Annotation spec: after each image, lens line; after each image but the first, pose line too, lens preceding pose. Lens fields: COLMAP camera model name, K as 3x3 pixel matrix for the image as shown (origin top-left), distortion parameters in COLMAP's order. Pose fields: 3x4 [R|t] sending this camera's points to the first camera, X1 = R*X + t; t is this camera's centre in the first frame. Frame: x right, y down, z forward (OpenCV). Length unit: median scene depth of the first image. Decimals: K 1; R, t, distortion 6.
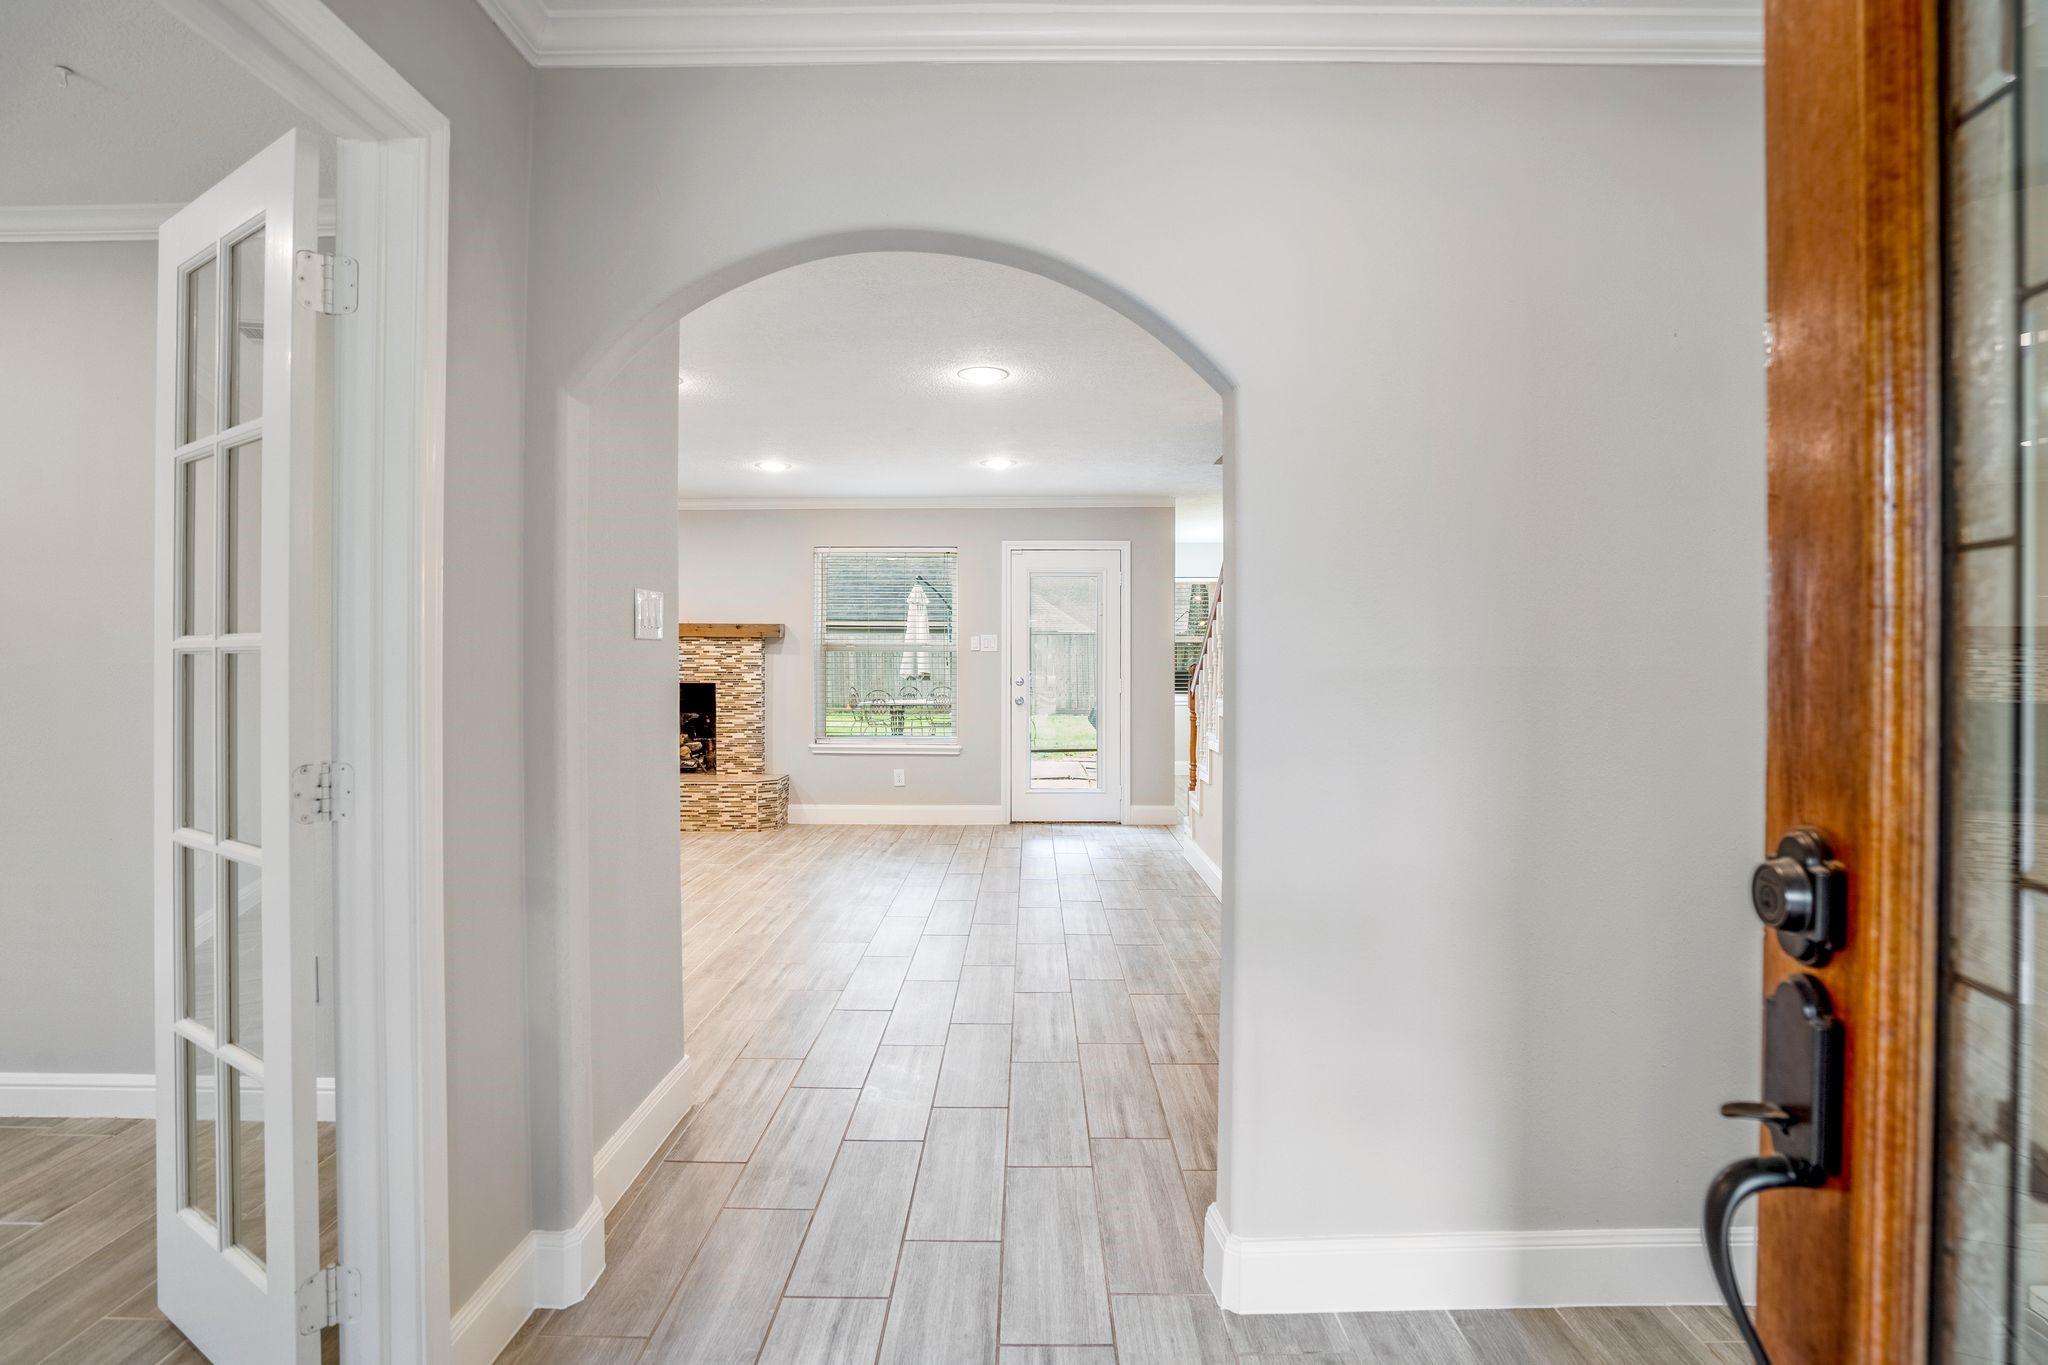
lens RADIAL K [[999.1, 0, 1020.5], [0, 999.1, 652.0], [0, 0, 1]] dist [-0.041160, 0.018295]
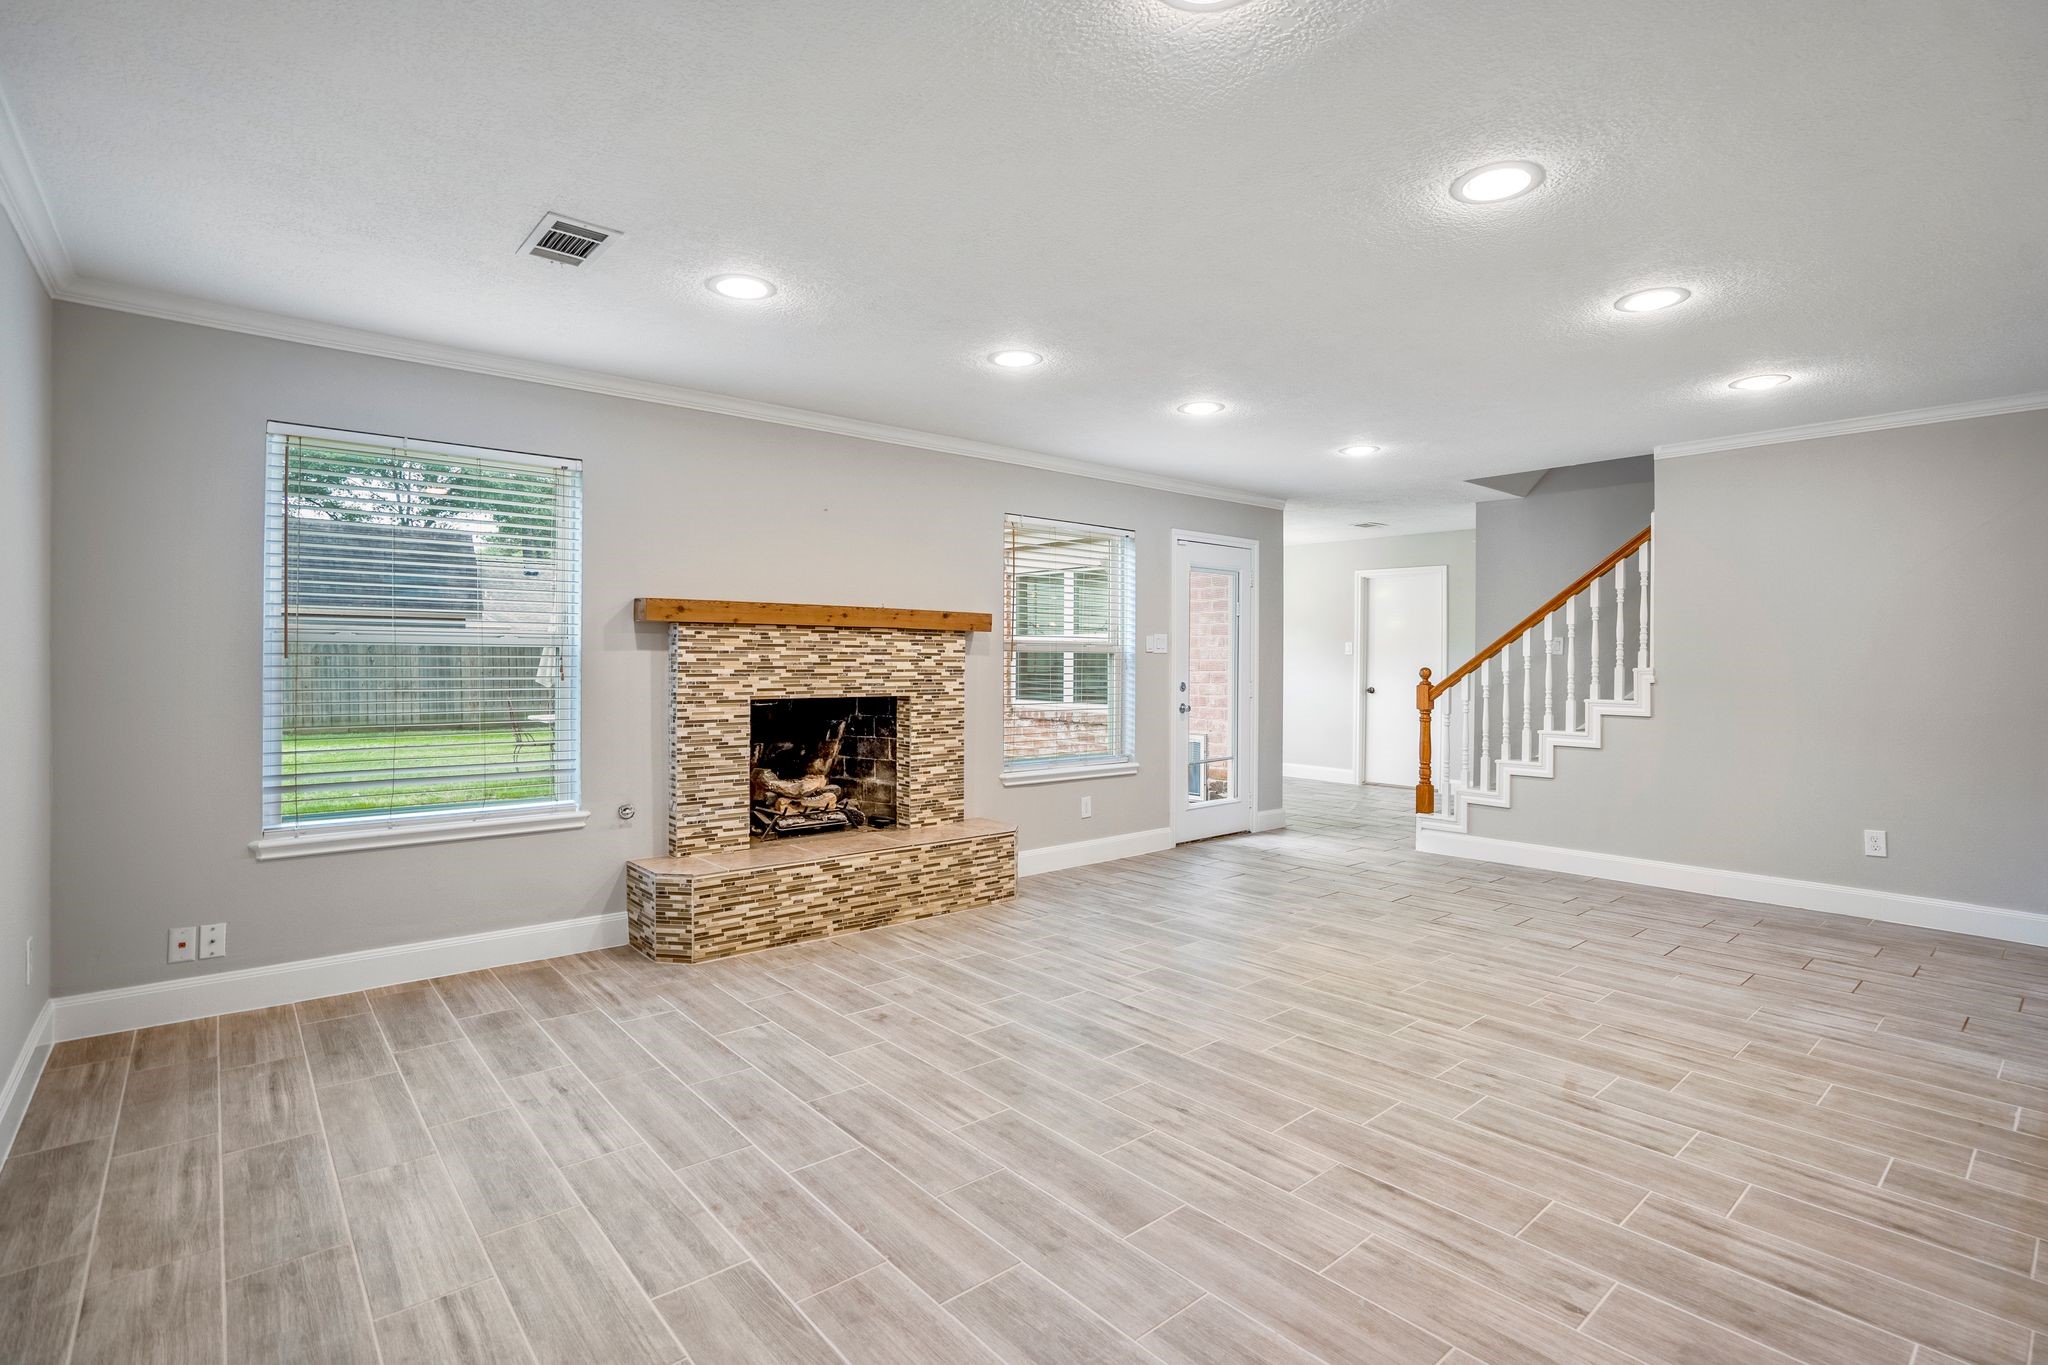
lens RADIAL K [[999.1, 0, 1020.5], [0, 999.1, 652.0], [0, 0, 1]] dist [-0.041160, 0.018295]
pose [[0.745028, 0.007497, 0.666991, -0.710877], [-0.005943, 0.999972, -0.004602, 0.003468], [-0.667006, -0.000536, 0.745052, 0.435253]]
